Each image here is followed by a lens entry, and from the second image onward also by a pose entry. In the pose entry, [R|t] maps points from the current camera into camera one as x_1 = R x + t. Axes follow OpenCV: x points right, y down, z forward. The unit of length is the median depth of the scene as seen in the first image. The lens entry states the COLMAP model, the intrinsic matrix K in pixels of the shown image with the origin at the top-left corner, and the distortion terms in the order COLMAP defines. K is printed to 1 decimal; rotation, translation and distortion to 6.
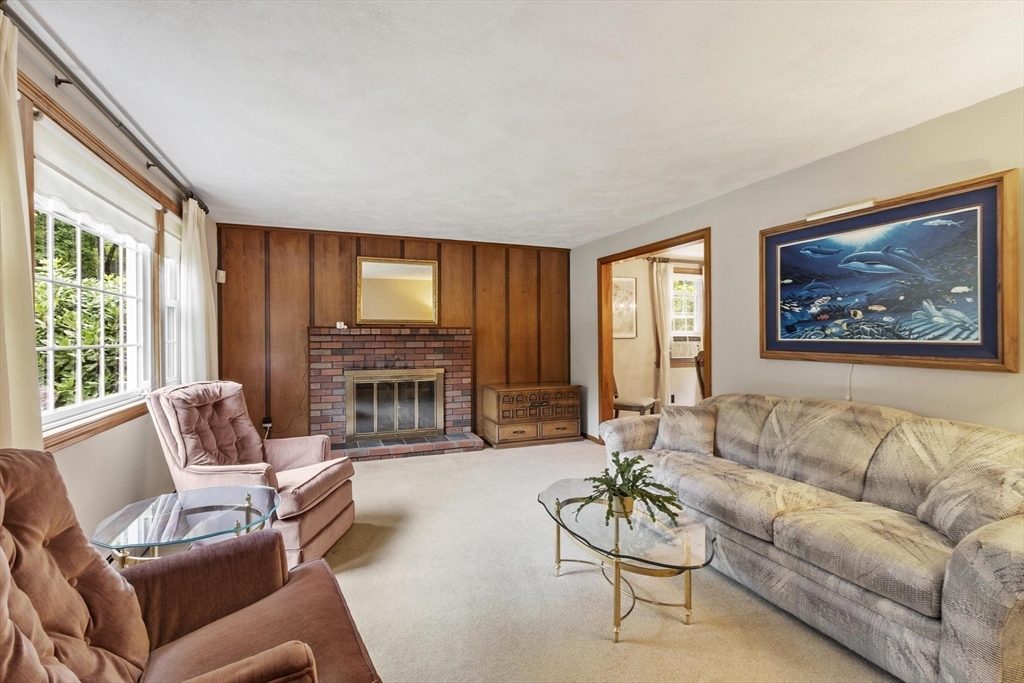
lens RADIAL K [[446.9, 0, 509.1], [0, 446.9, 337.5], [0, 0, 1]] dist [0.000338, 0.000169]
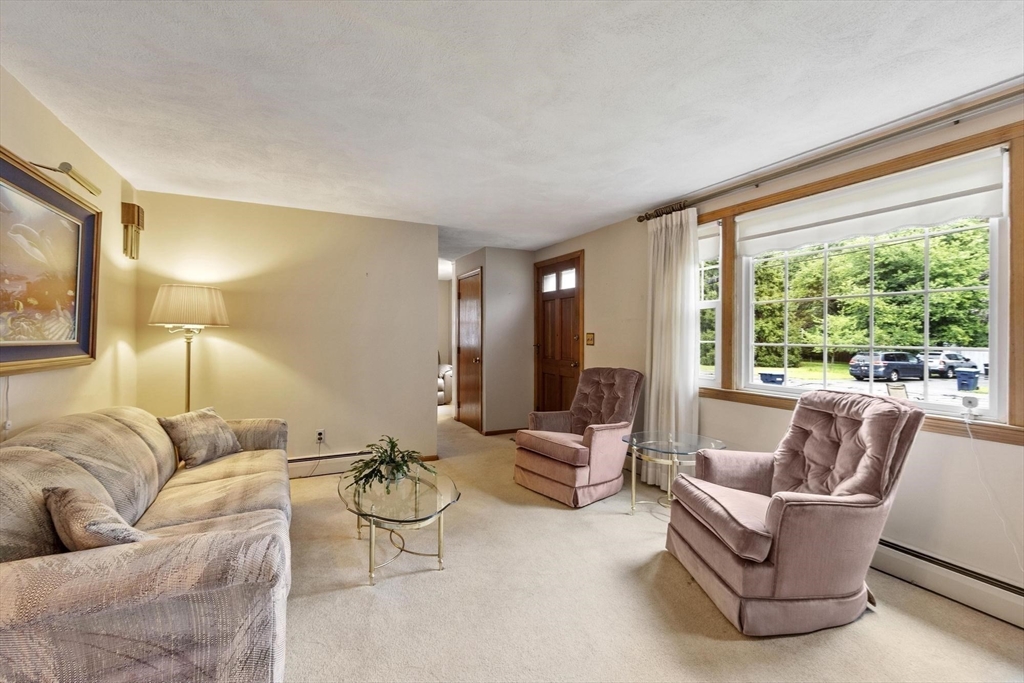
lens RADIAL K [[446.9, 0, 508.0], [0, 446.9, 335.8], [0, 0, 1]] dist [0.000338, 0.000169]
pose [[-0.994668, 0.002025, -0.103110, 0.056301], [0.001762, 0.999995, 0.002641, -0.004620], [0.103115, 0.002446, -0.994666, 1.836231]]
